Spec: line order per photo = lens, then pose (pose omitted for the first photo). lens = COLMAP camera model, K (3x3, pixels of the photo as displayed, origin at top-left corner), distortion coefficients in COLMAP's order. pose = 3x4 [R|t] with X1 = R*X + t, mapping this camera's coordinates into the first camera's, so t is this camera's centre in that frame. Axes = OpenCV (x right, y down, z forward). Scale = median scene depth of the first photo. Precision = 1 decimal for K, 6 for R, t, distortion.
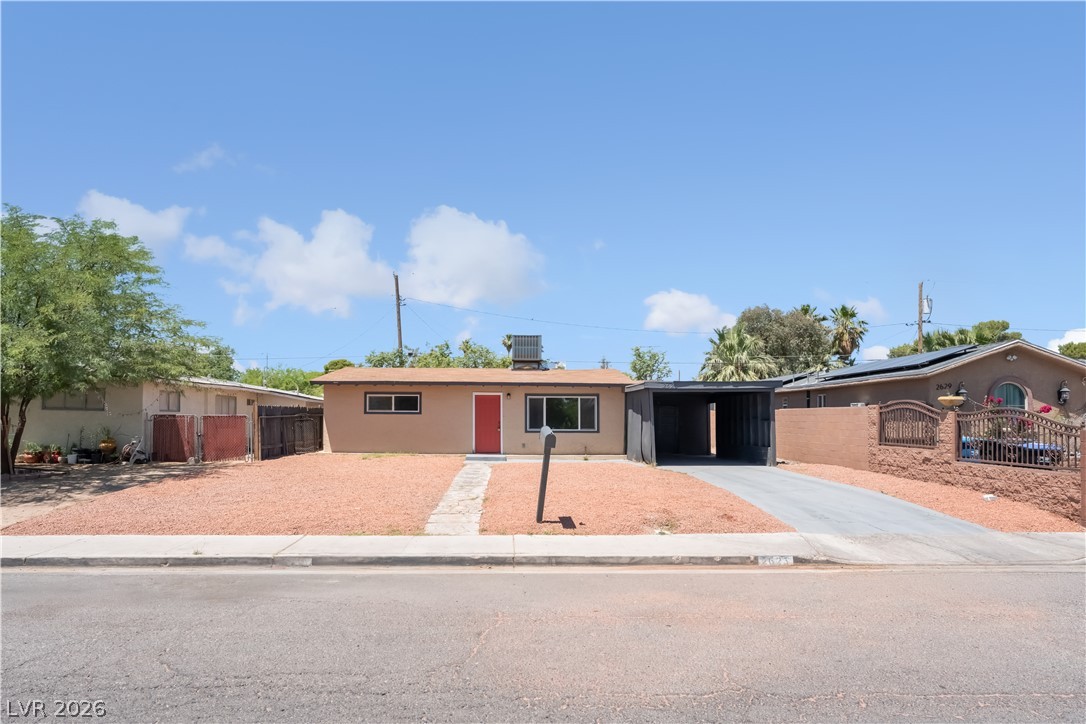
lens RADIAL K [[594.6, 0, 517.3], [0, 594.6, 401.7], [0, 0, 1]] dist [-0.001980, -0.000126]
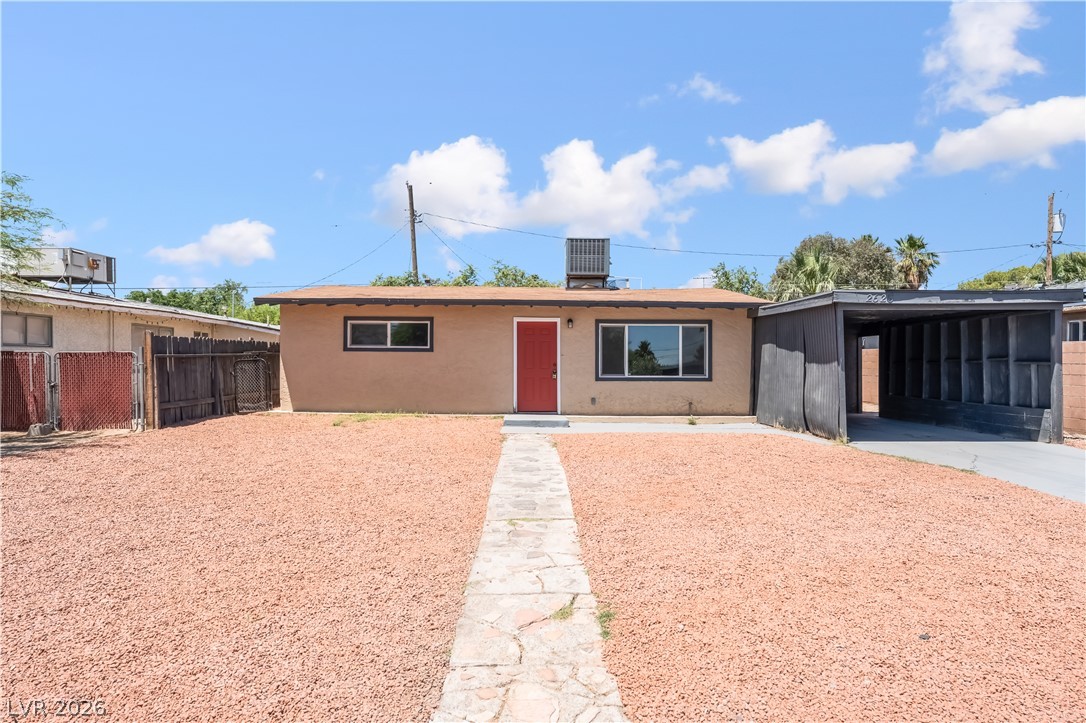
lens RADIAL K [[608.4, 0, 543.0], [0, 608.4, 361.5], [0, 0, 1]] dist [-0.001538, -0.001192]
pose [[0.999999, 0.001152, -0.000842, -0.042807], [-0.001126, 0.999538, 0.030360, 0.011765], [0.000877, -0.030359, 0.999539, 0.346693]]
